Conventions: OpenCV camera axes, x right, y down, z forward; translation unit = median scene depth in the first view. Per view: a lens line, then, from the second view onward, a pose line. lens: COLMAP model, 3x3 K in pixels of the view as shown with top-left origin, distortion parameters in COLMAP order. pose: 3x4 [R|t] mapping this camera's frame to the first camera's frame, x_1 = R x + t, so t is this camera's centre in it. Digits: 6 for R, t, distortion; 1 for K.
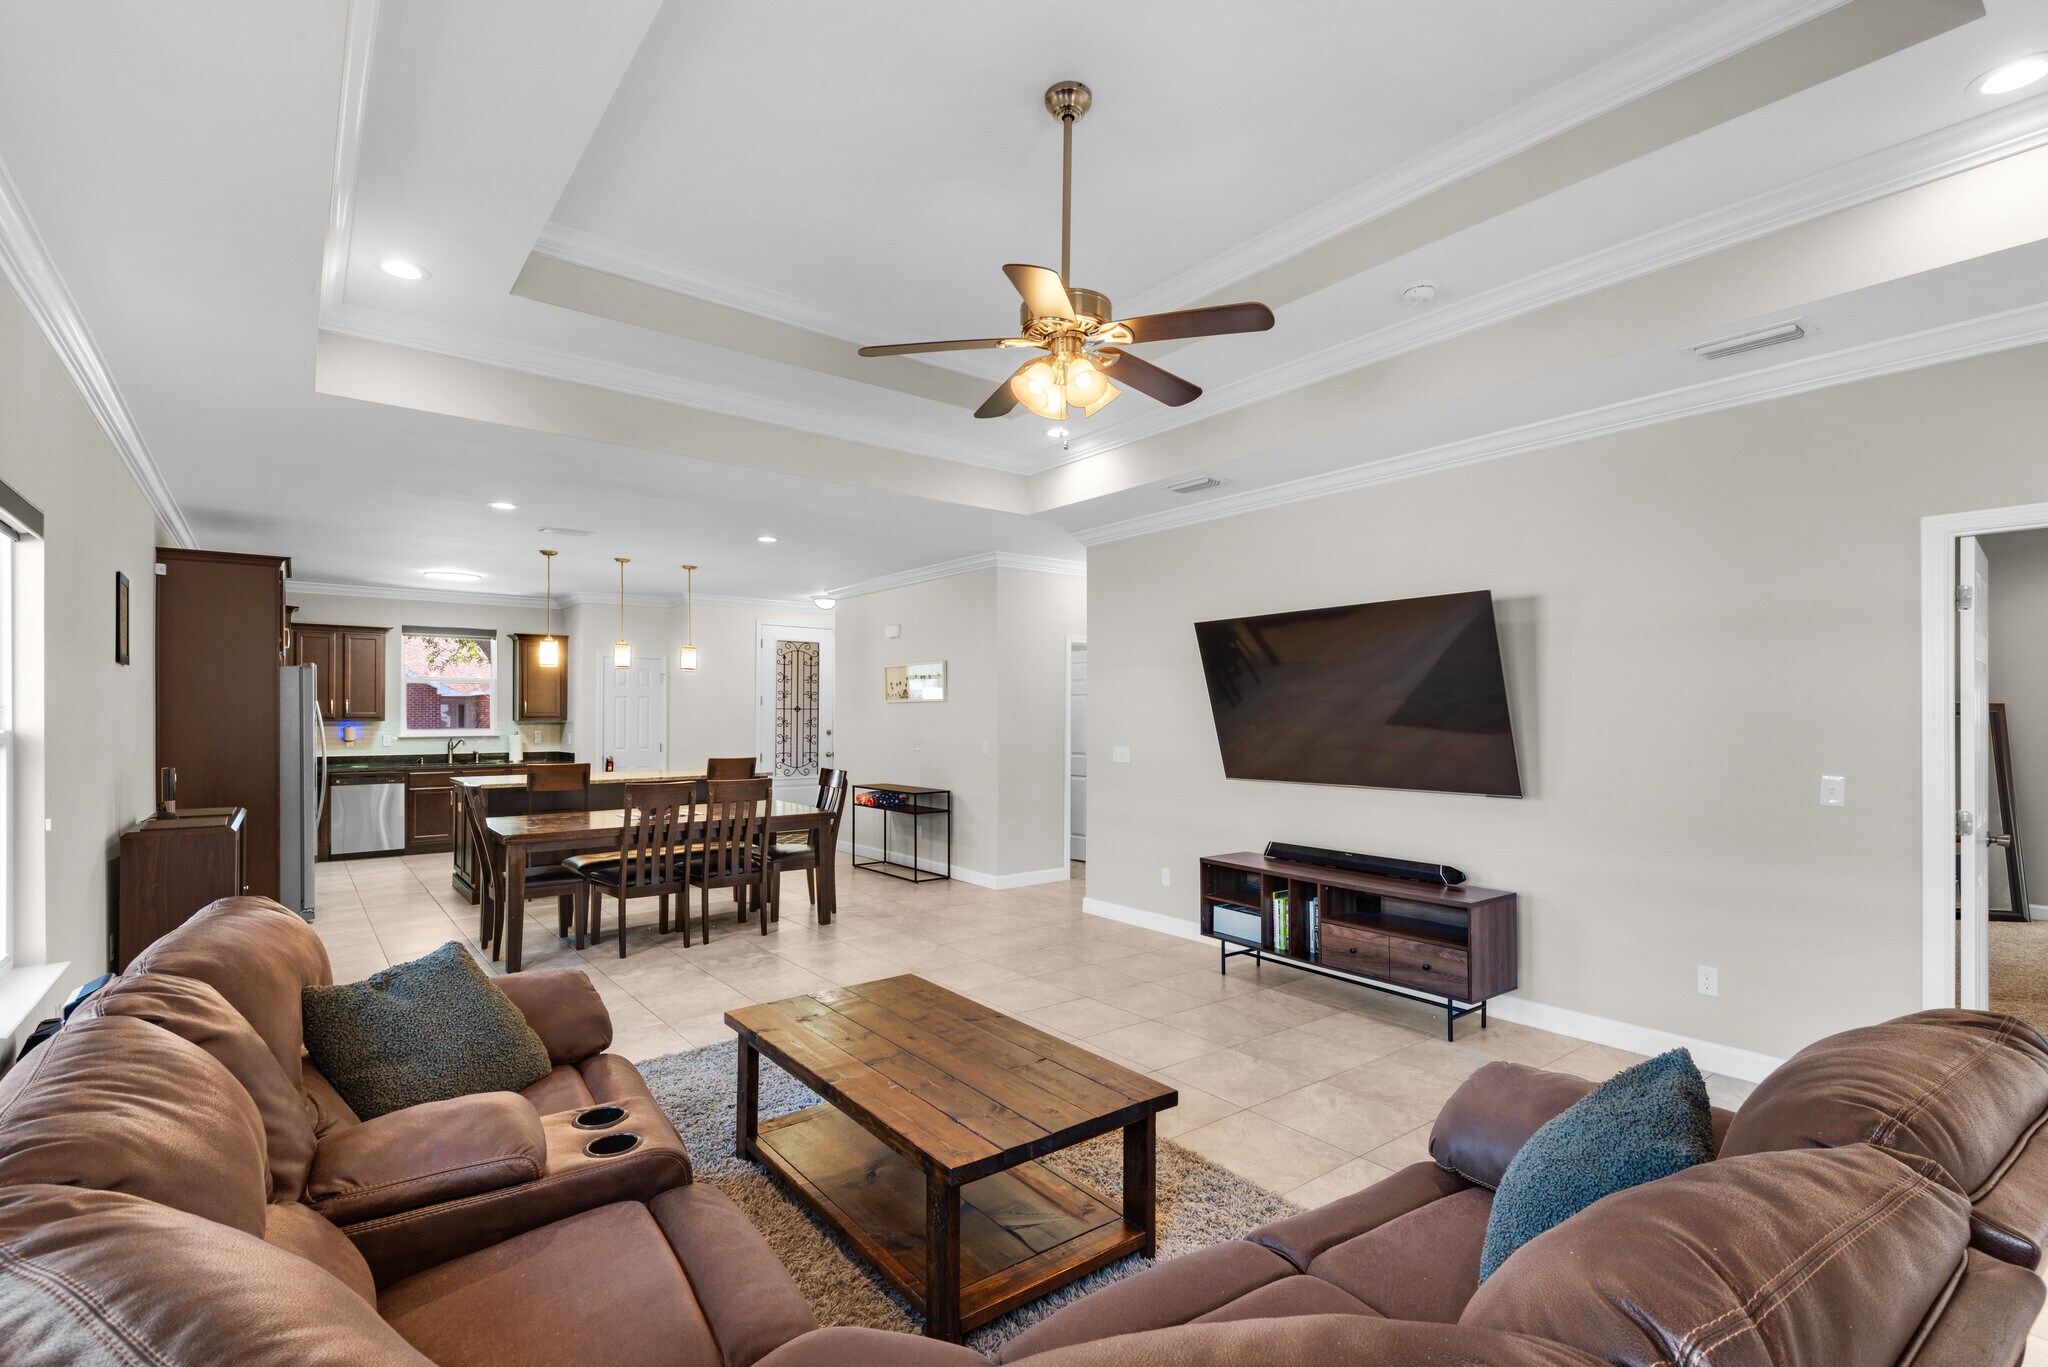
lens RADIAL K [[935.4, 0, 1025.4], [0, 935.4, 704.7], [0, 0, 1]] dist [0.001377, -0.000211]
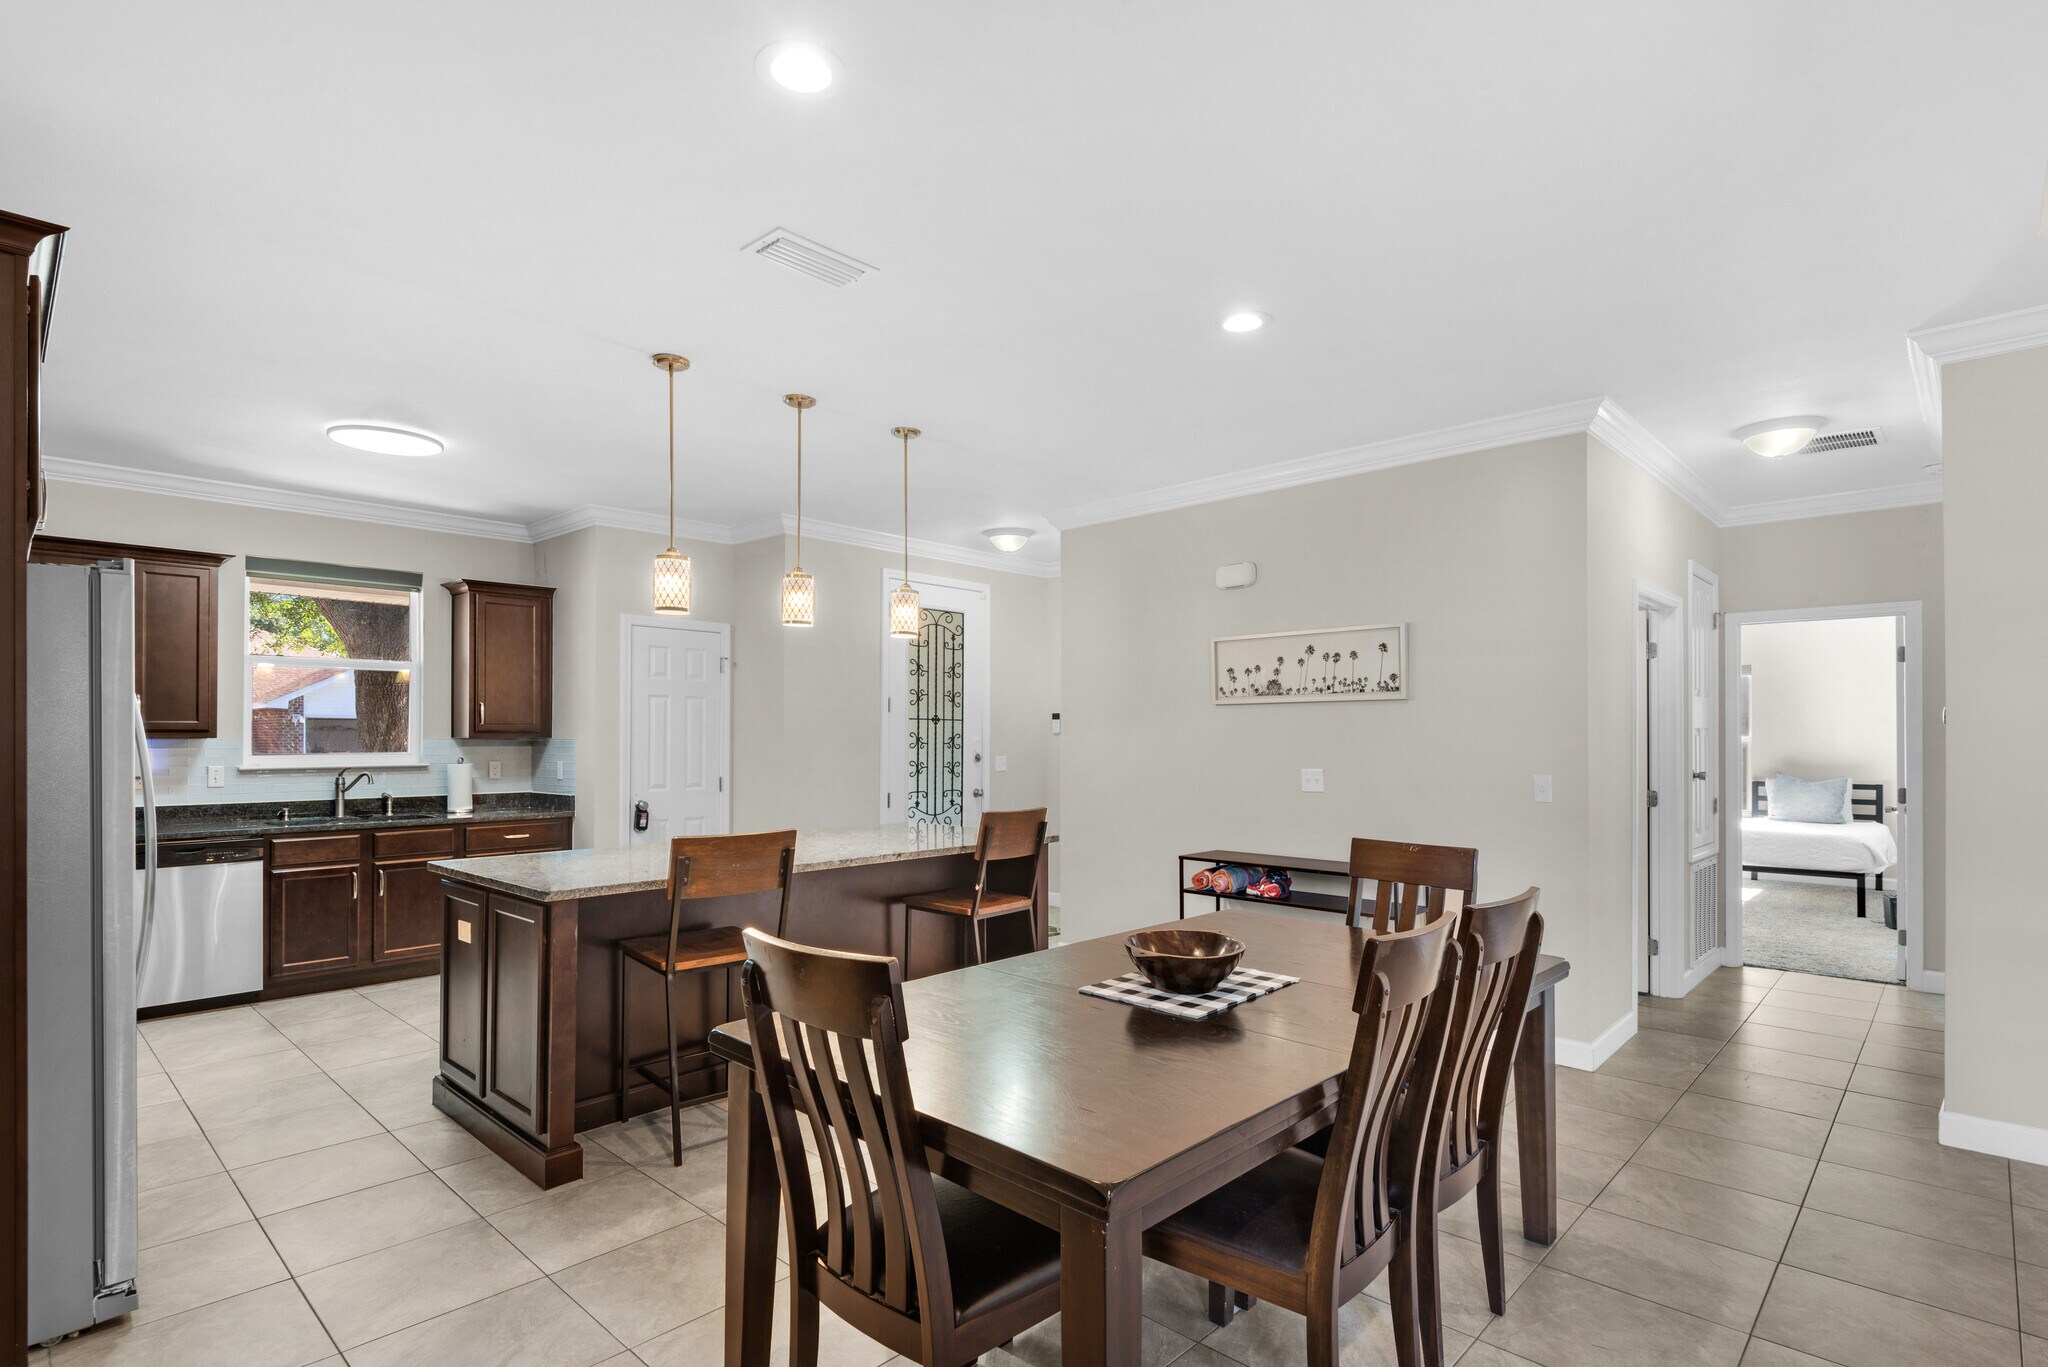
lens RADIAL K [[1015.6, 0, 1016.6], [0, 1015.6, 727.1], [0, 0, 1]] dist [-0.000009, -0.000830]
pose [[0.990752, 0.001613, 0.135673, -0.313239], [-0.001782, 0.999998, 0.001126, 0.009727], [-0.135671, -0.001358, 0.990753, 0.375699]]
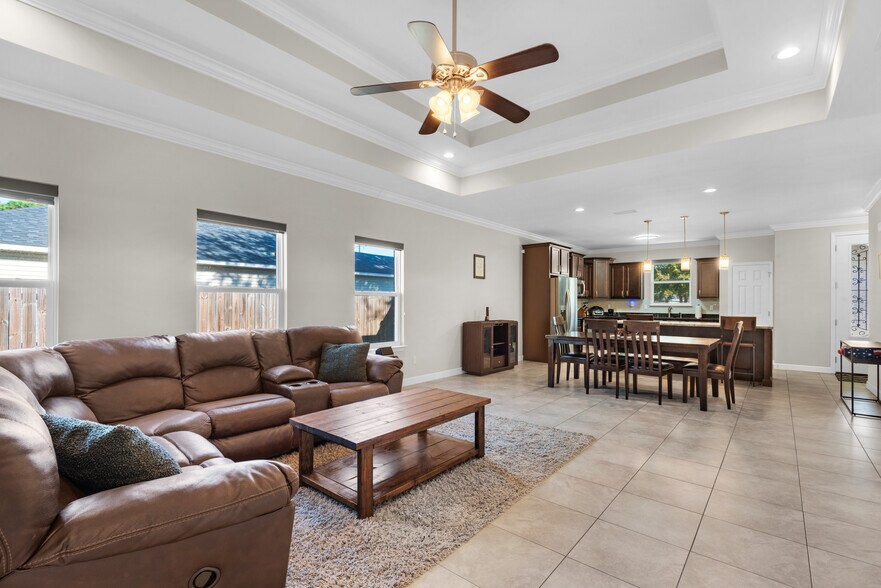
lens RADIAL K [[402.4, 0, 441.1], [0, 402.4, 303.1], [0, 0, 1]] dist [0.001377, -0.000211]
pose [[0.202261, 0.003976, -0.979324, 0.260711], [0.004410, 0.999978, 0.004971, 0.020084], [0.979322, -0.005324, 0.202239, 0.239659]]
